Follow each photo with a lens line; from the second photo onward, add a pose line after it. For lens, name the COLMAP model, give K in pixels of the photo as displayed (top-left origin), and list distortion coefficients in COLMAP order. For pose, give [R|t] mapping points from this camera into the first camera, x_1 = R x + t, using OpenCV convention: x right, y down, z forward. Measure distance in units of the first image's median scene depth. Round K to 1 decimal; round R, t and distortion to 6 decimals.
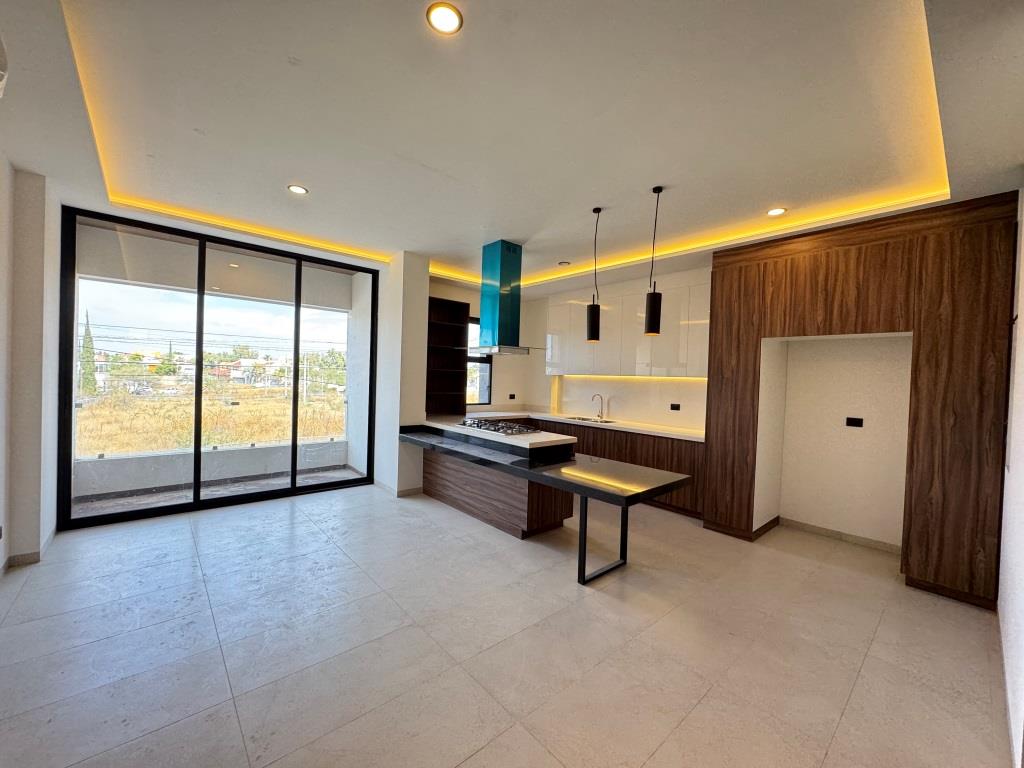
lens RADIAL K [[407.2, 0, 512.0], [0, 407.2, 384.0], [0, 0, 1]] dist [-0.003453, 0.000414]
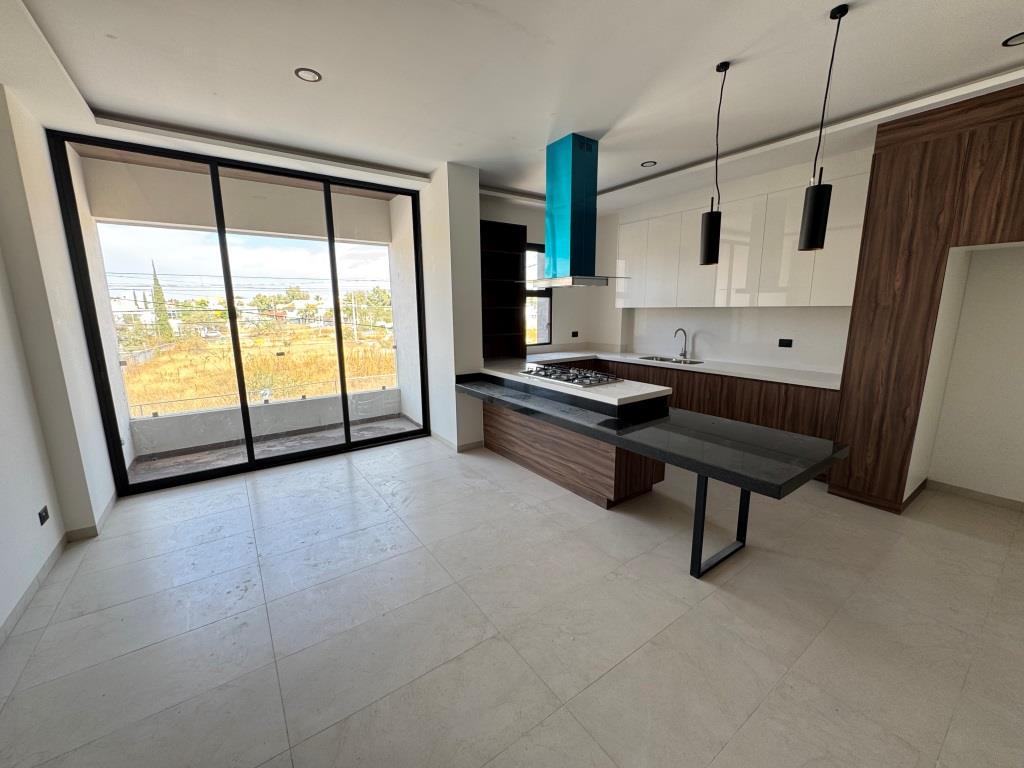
lens RADIAL K [[407.2, 0, 512.0], [0, 407.2, 384.0], [0, 0, 1]] dist [-0.003453, 0.000414]
pose [[0.993587, -0.019820, -0.111315, -0.065456], [0.038051, 0.985705, 0.164129, -0.021387], [0.106471, -0.167312, 0.980138, 0.168062]]
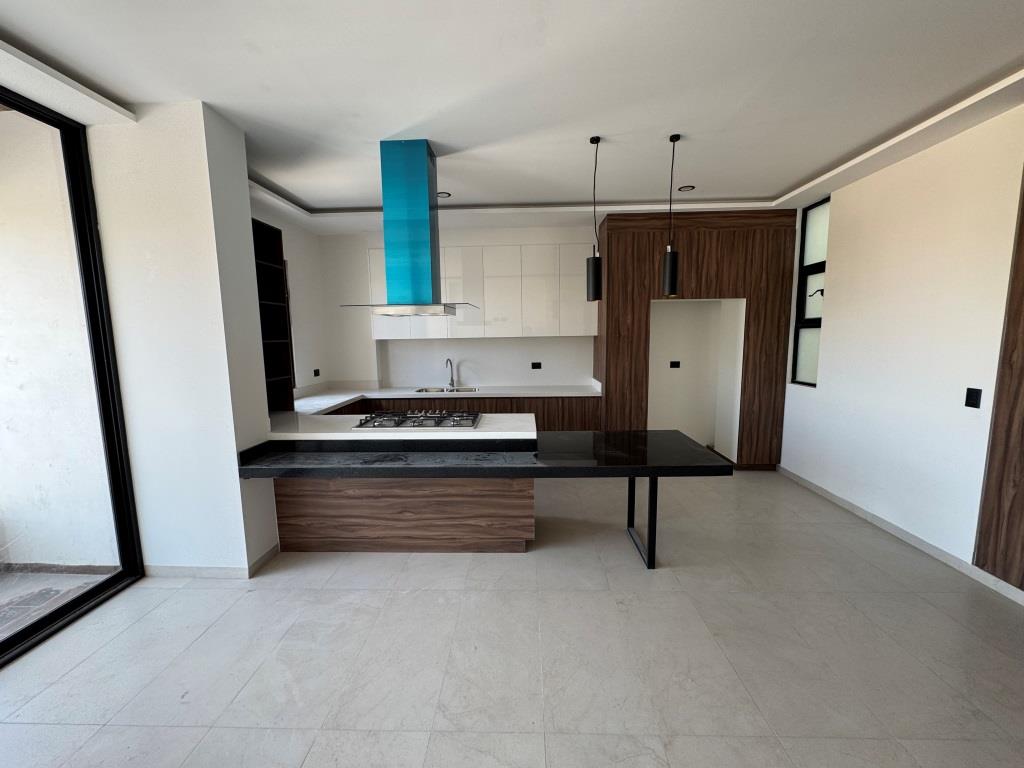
lens RADIAL K [[407.2, 0, 512.0], [0, 407.2, 384.0], [0, 0, 1]] dist [-0.003453, 0.000414]
pose [[0.684896, -0.131380, 0.716699, -0.465796], [0.050039, 0.989769, 0.133619, -0.045893], [-0.726921, -0.055653, 0.684463, 0.439764]]
